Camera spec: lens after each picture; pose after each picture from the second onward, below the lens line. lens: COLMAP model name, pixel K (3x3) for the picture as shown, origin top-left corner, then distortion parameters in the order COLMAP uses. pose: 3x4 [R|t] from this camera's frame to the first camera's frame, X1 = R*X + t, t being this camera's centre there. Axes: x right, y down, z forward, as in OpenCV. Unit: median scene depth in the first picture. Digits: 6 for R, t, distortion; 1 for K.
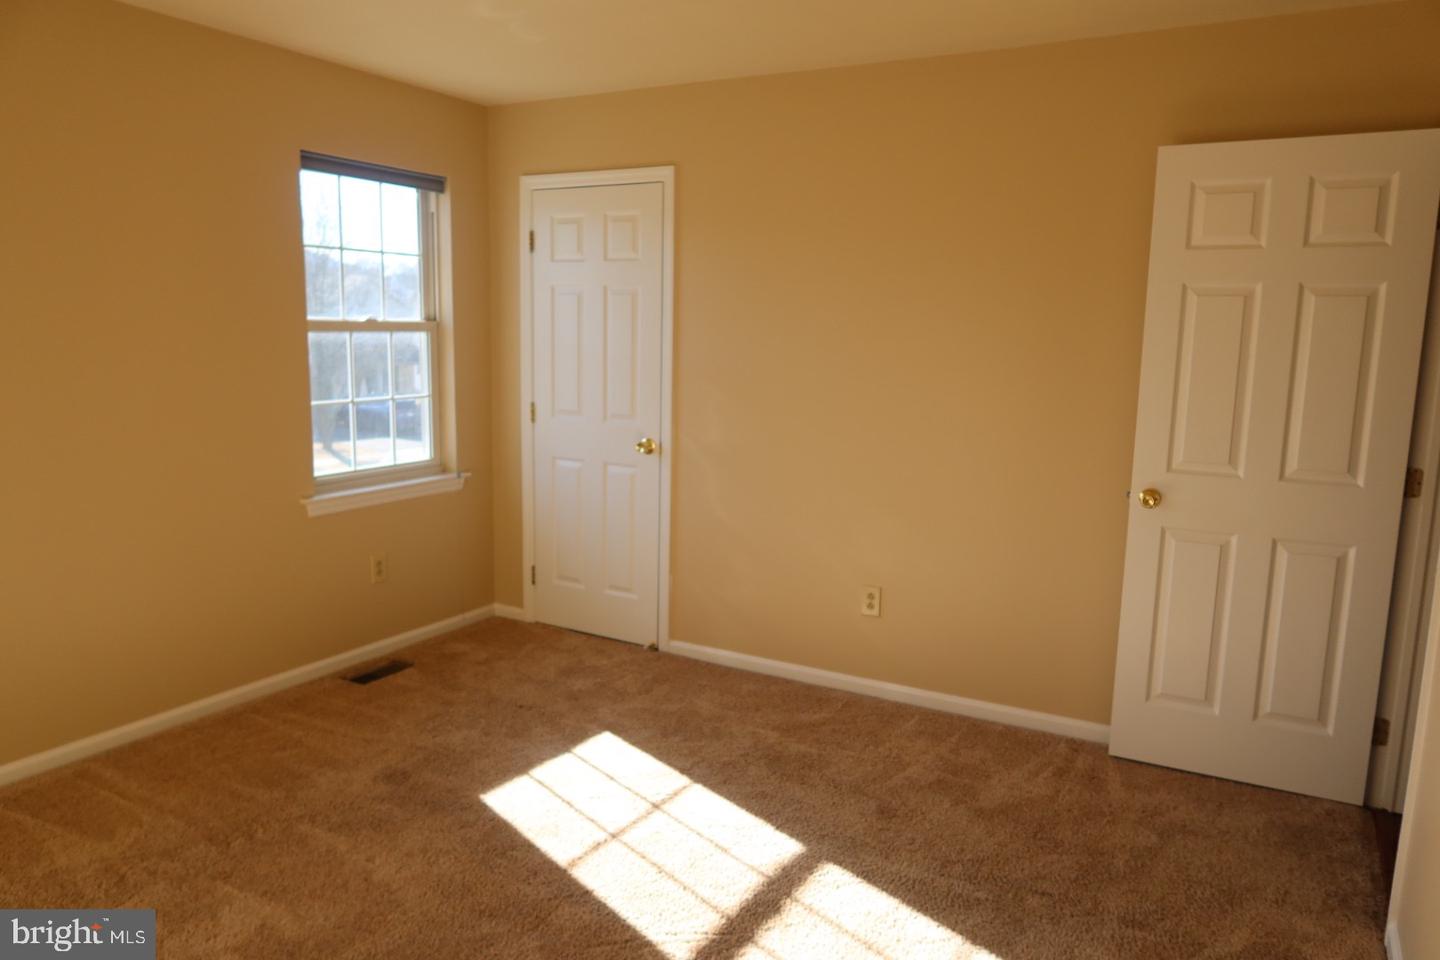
lens RADIAL K [[980.1, 0, 720.0], [0, 980.1, 480.0], [0, 0, 1]] dist [-0.031827, 0.003183]
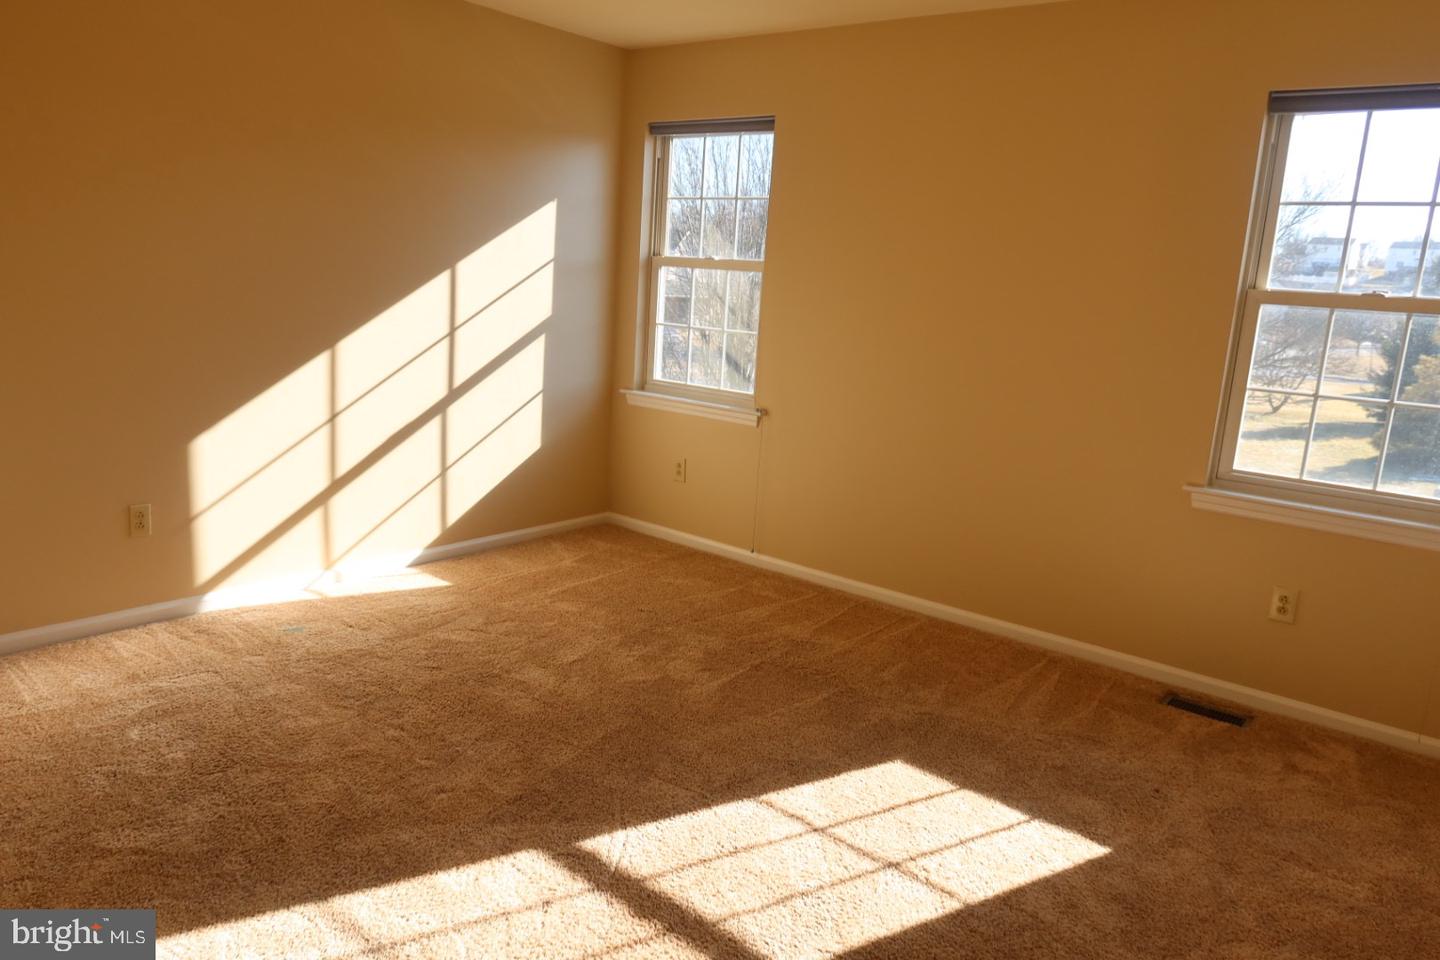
lens RADIAL K [[980.1, 0, 720.0], [0, 980.1, 480.0], [0, 0, 1]] dist [-0.031827, 0.003183]
pose [[-0.155620, 0.163424, -0.974205, 0.536057], [-0.216576, 0.956580, 0.195063, -0.069295], [0.963783, 0.241345, -0.113469, 0.700397]]
